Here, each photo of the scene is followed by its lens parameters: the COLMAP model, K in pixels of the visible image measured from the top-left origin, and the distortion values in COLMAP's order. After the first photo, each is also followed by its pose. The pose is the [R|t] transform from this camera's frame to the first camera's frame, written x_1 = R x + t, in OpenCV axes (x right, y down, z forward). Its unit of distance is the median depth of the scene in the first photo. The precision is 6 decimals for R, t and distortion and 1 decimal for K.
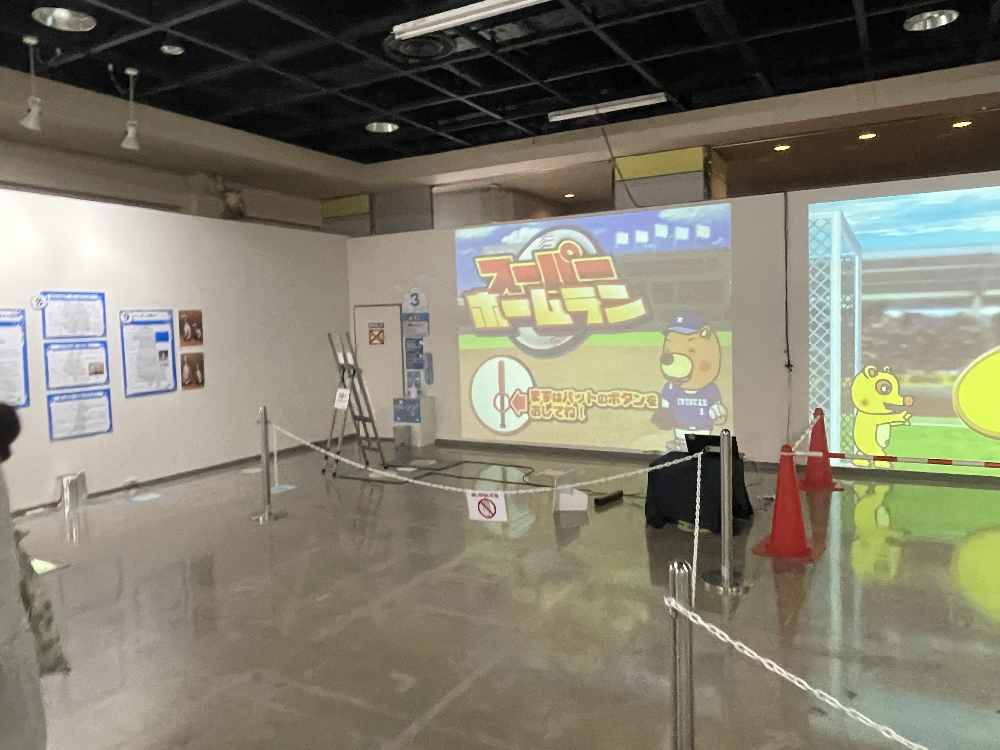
lens RADIAL K [[709.7, 0, 499.5], [0, 709.7, 361.2], [0, 0, 1]] dist [0.009131, -0.027028]
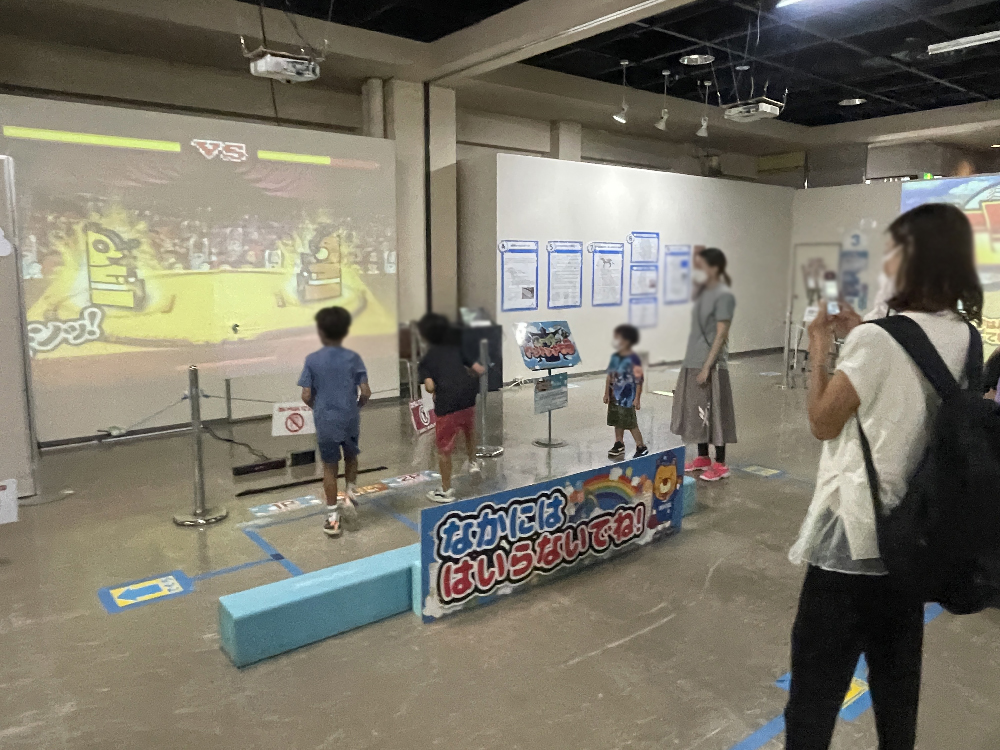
lens RADIAL K [[709.7, 0, 499.5], [0, 709.7, 361.2], [0, 0, 1]] dist [0.009131, -0.027028]
pose [[0.922522, 0.079532, -0.377661, -0.229713], [-0.046433, 0.994301, 0.095966, 0.036129], [0.383141, -0.070995, 0.920958, -0.428788]]
